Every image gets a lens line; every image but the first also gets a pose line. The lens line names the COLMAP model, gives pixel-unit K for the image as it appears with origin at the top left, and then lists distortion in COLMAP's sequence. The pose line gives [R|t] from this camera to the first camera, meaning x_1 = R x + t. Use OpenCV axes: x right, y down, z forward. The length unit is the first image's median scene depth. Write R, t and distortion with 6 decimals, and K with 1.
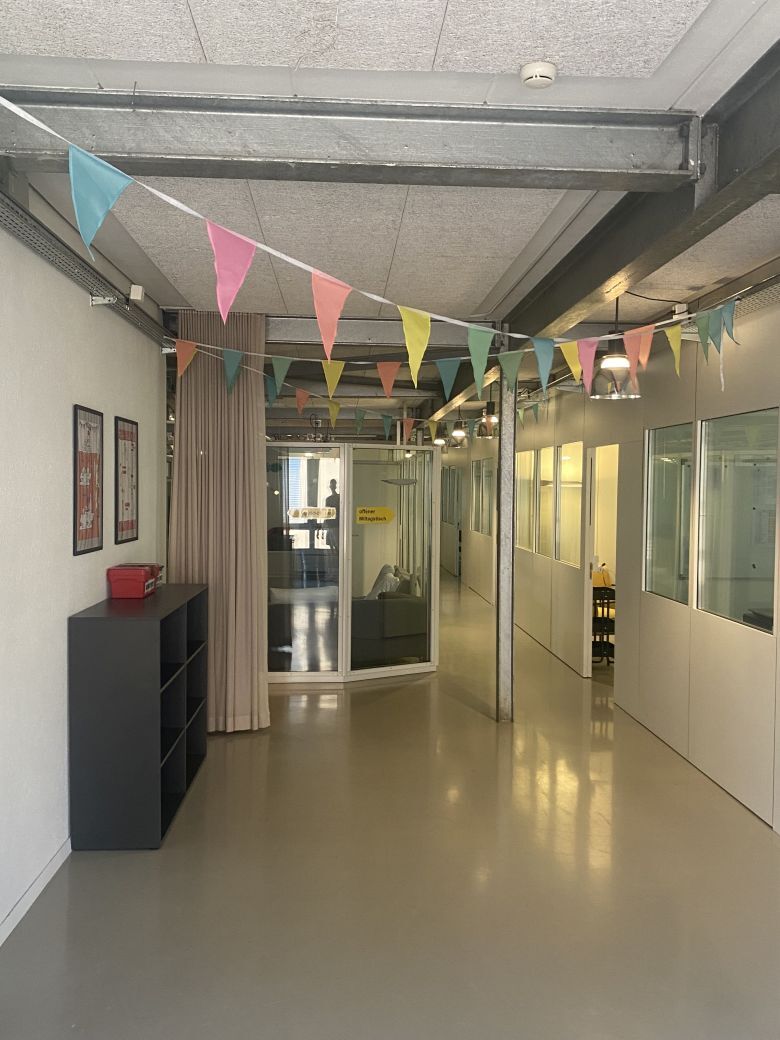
lens RADIAL K [[962.1, 0, 392.3], [0, 962.1, 521.3], [0, 0, 1]] dist [0.010325, 0.000000]
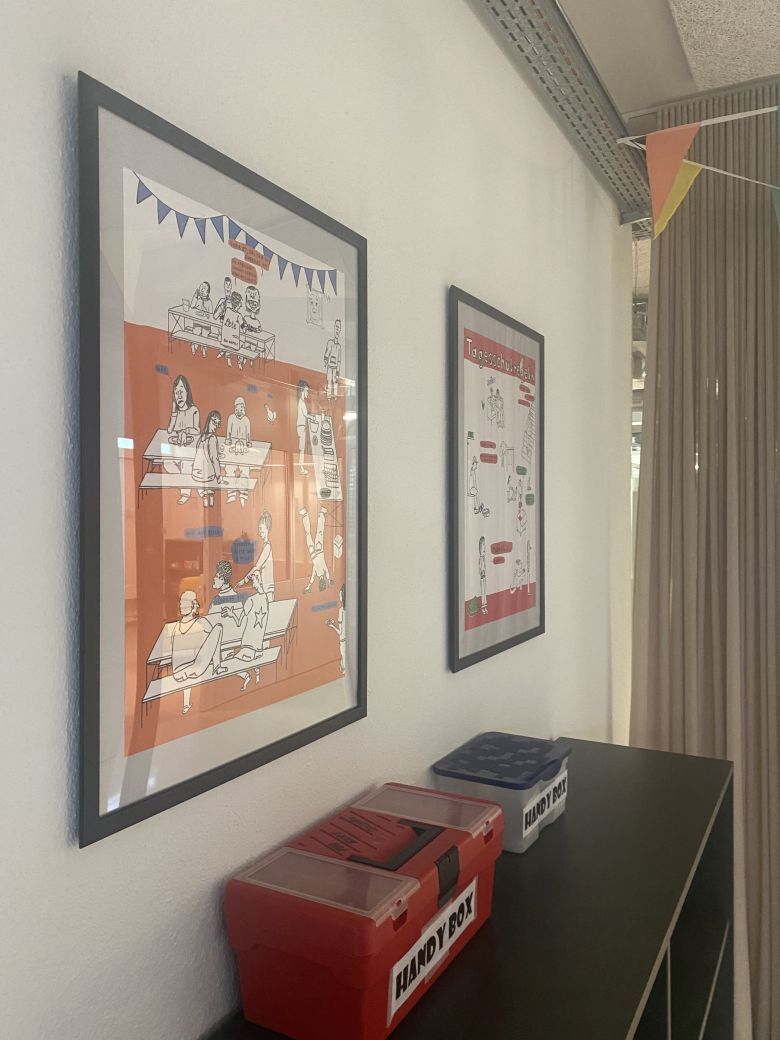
lens RADIAL K [[795.6, 0, 392.7], [0, 795.6, 518.9], [0, 0, 1]] dist [-0.006525, -0.006547]
pose [[0.850678, 0.006903, -0.525641, -0.152156], [-0.013490, 0.999871, -0.008701, -0.025352], [0.525513, 0.014493, 0.850662, 0.724583]]
